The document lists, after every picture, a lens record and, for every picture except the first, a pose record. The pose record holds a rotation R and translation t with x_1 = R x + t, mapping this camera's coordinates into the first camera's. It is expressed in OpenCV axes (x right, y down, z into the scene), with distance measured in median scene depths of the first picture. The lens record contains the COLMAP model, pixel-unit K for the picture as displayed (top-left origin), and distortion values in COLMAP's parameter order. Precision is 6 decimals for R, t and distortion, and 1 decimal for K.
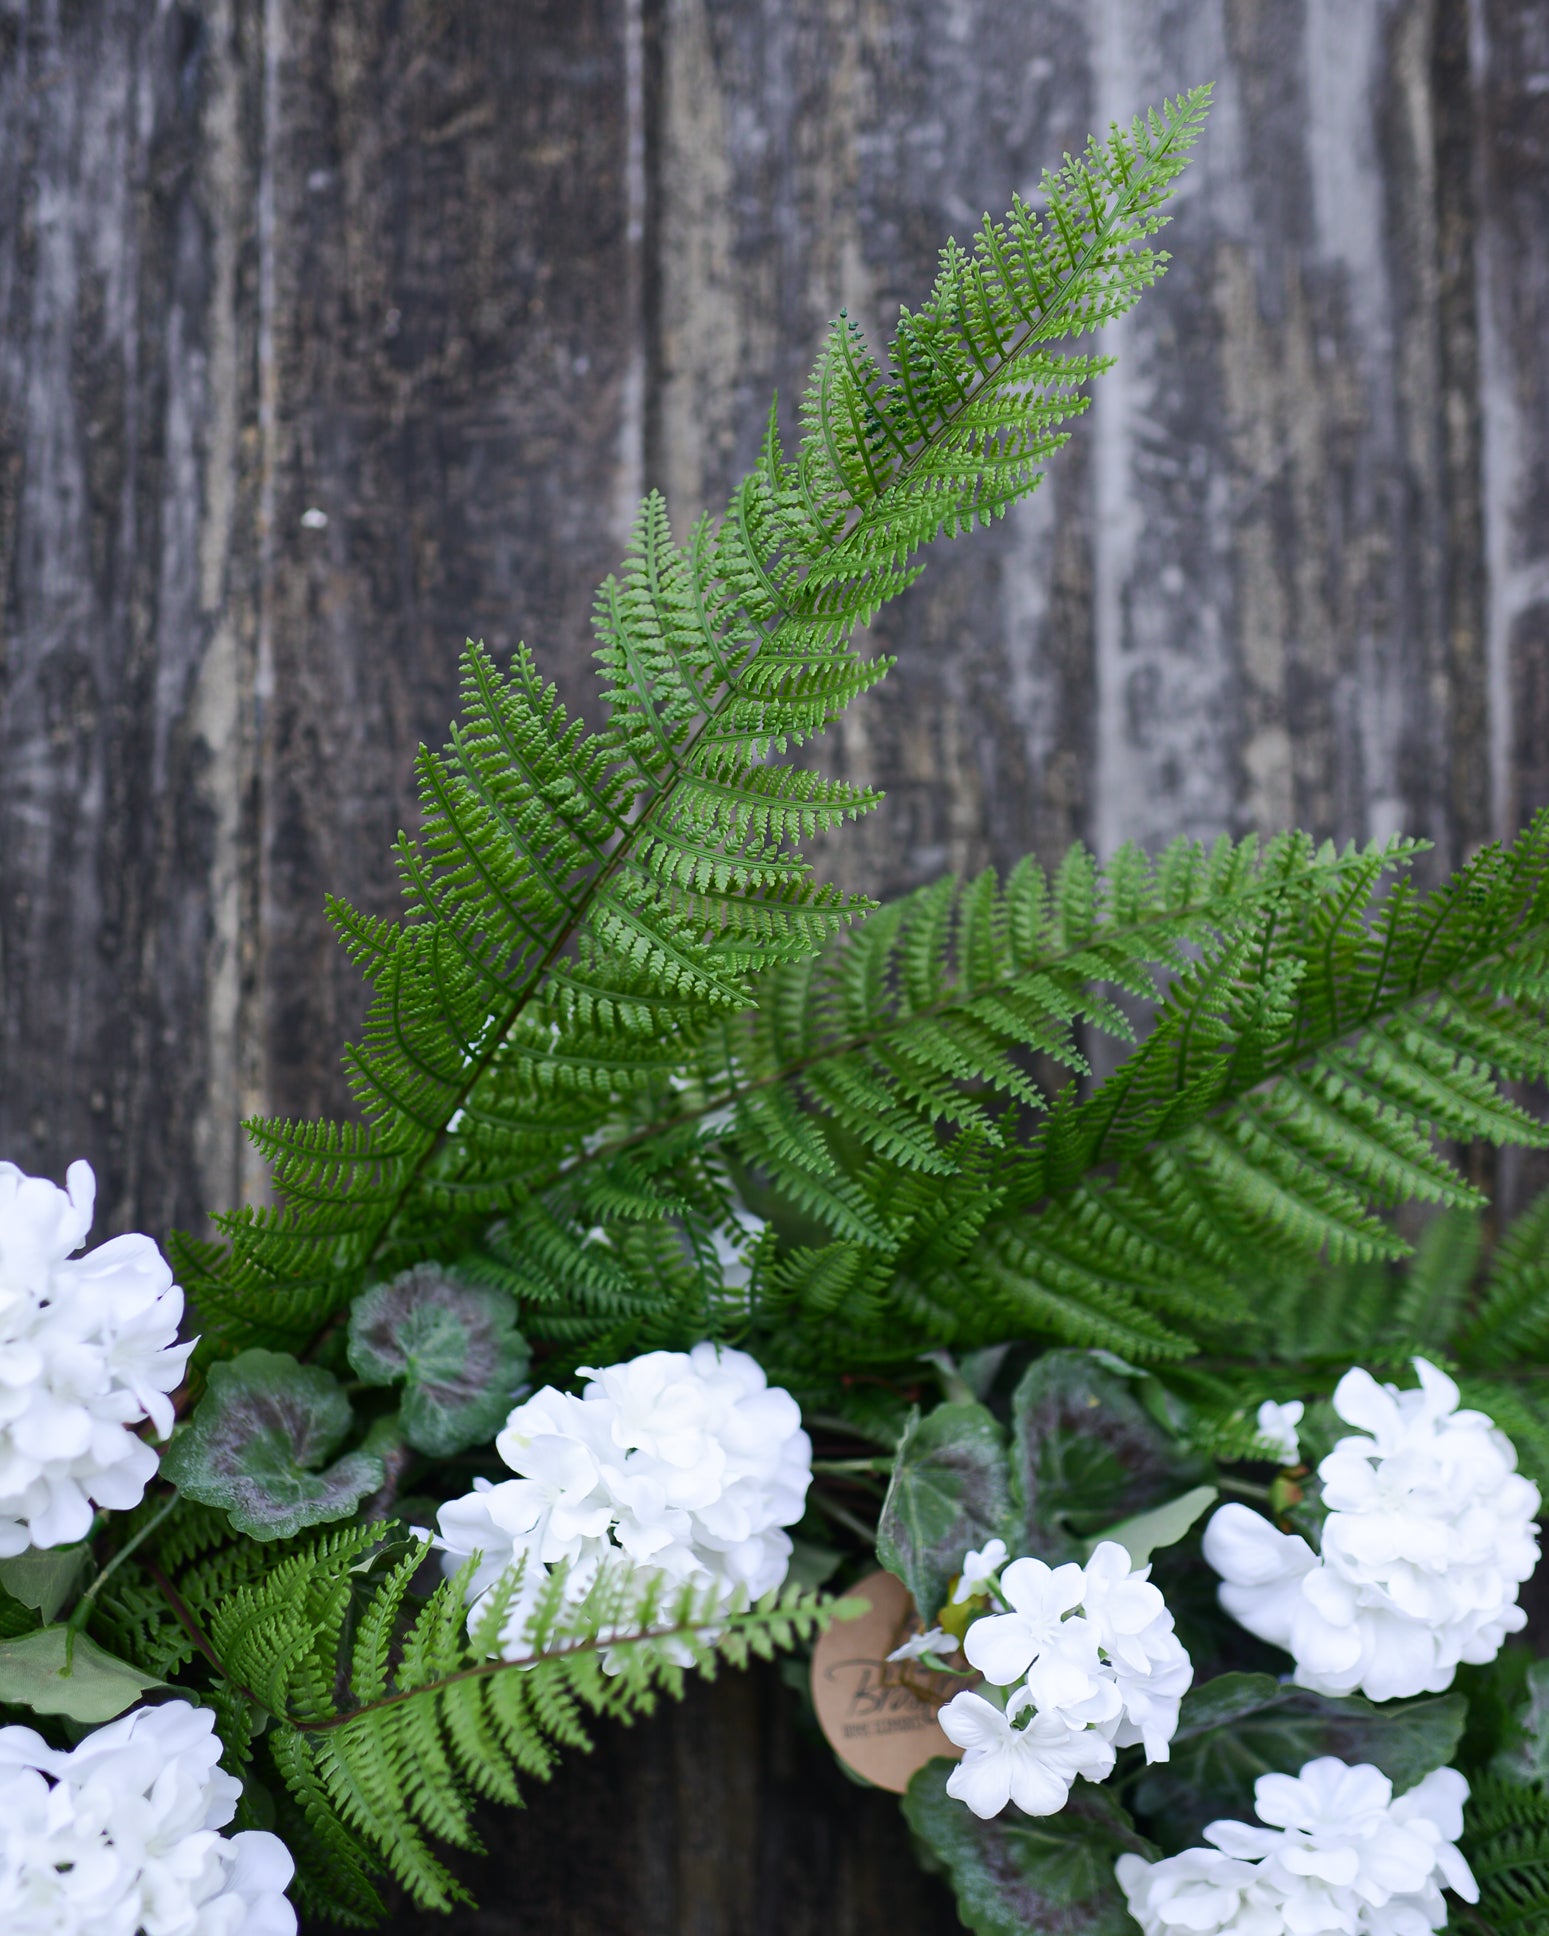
lens RADIAL K [[2385.2, 0, 789.0], [0, 2385.2, 778.8], [0, 0, 1]] dist [-0.088401, 0.000000]
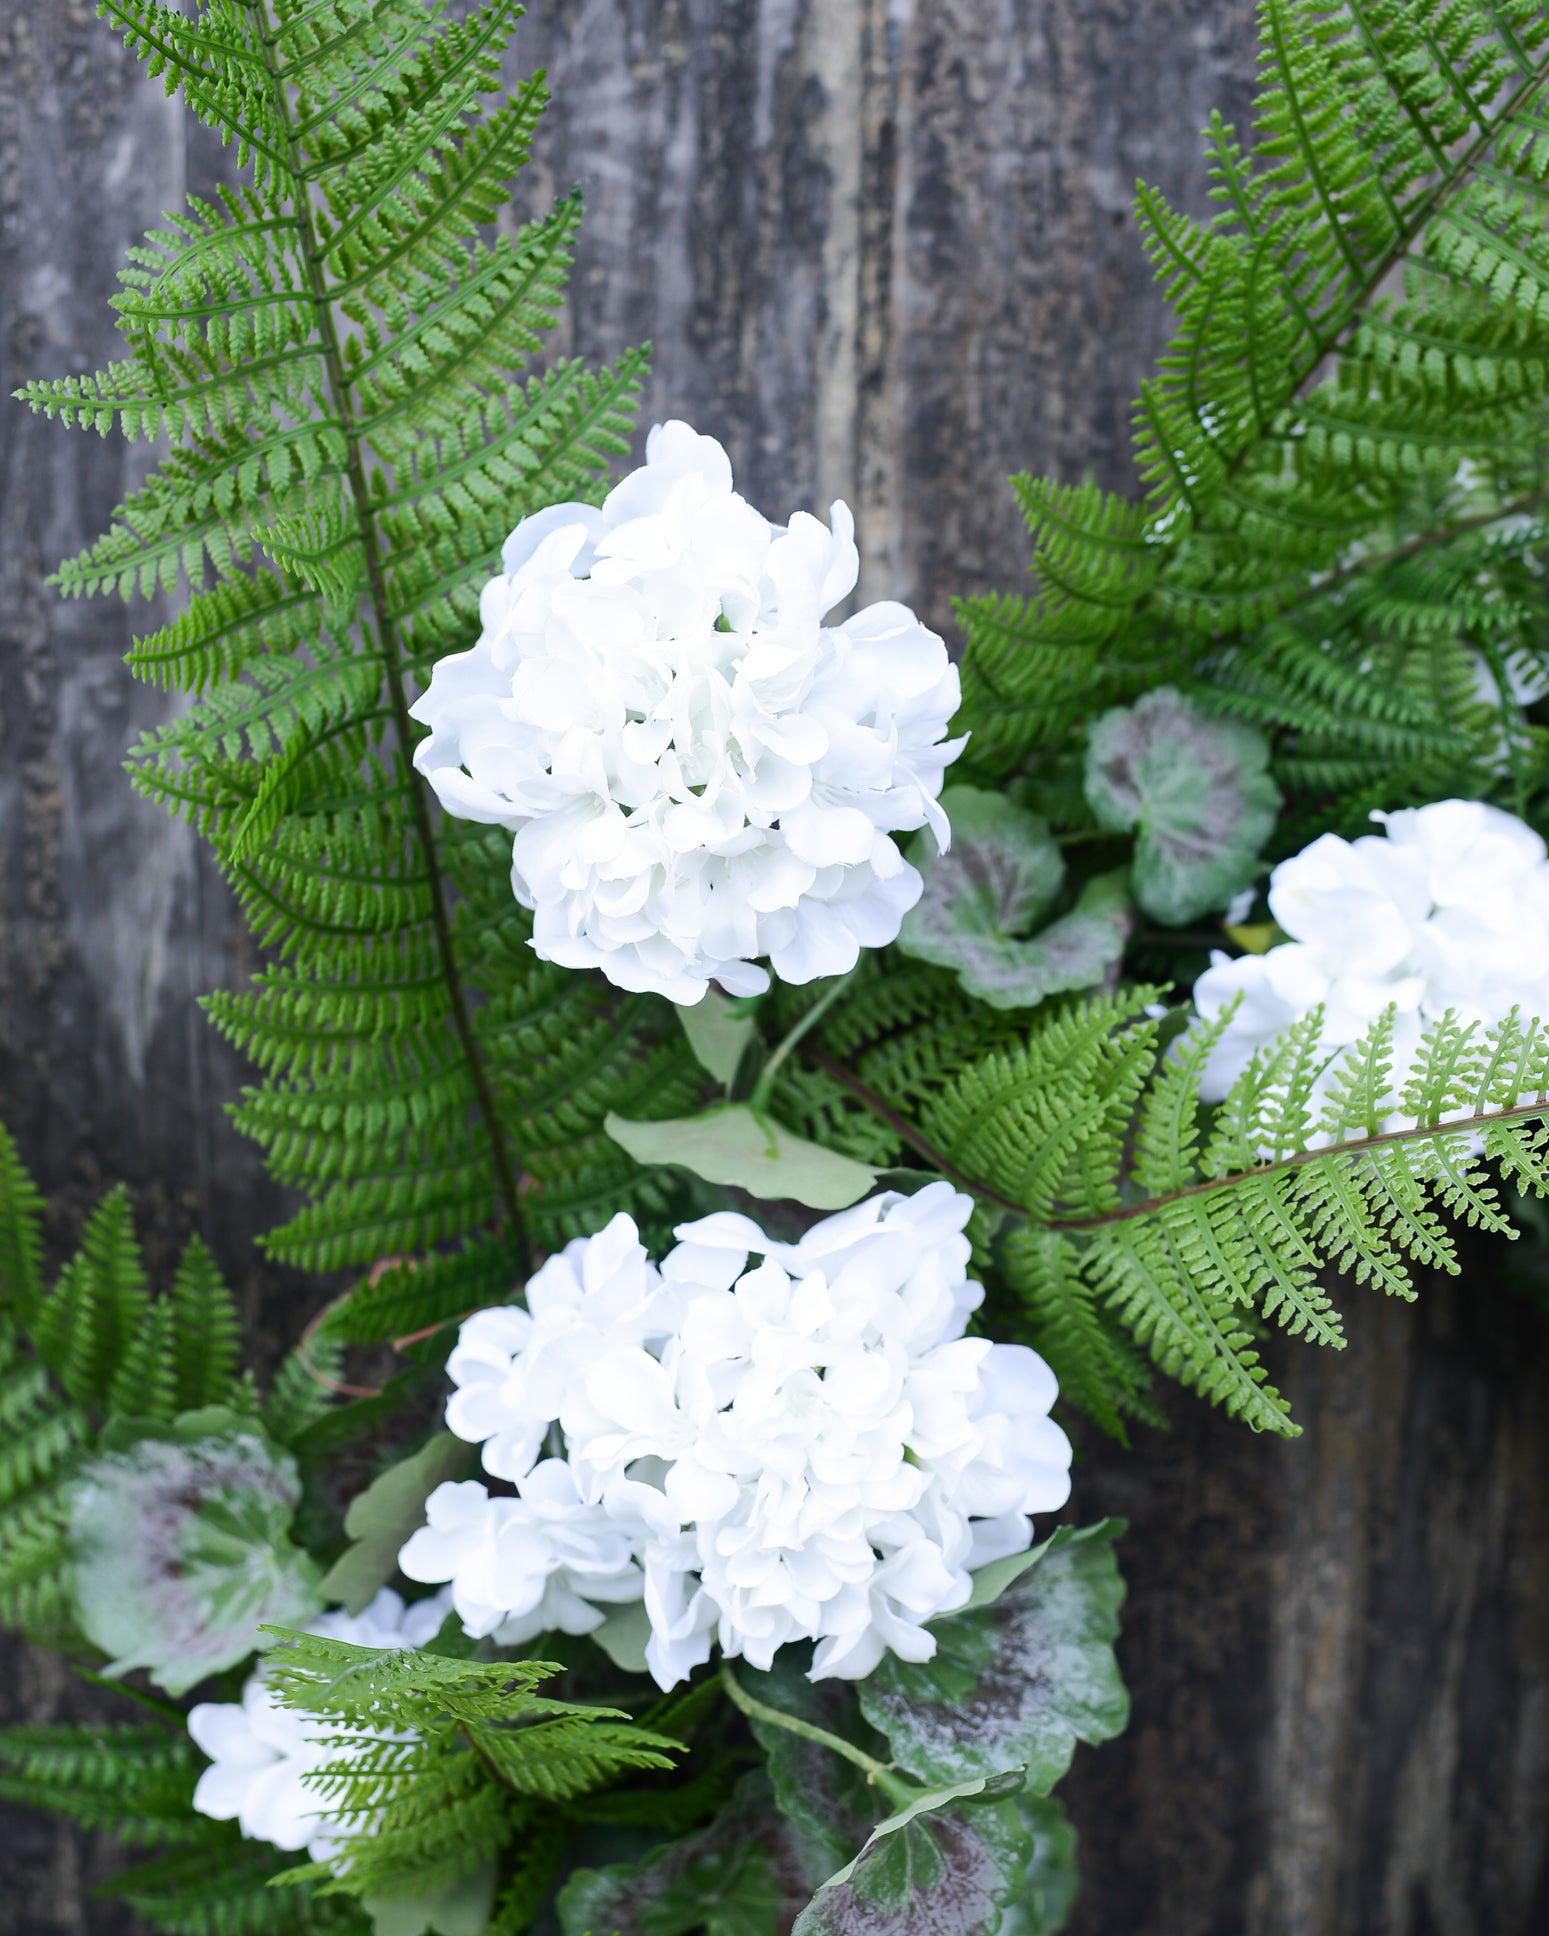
lens RADIAL K [[2385.2, 0, 732.1], [0, 2385.2, 891.0], [0, 0, 1]] dist [-0.088401, 0.000000]
pose [[0.997826, 0.027520, -0.059889, -0.251827], [-0.016613, 0.984335, 0.175523, 0.132541], [0.063782, -0.174146, 0.982652, 0.177241]]
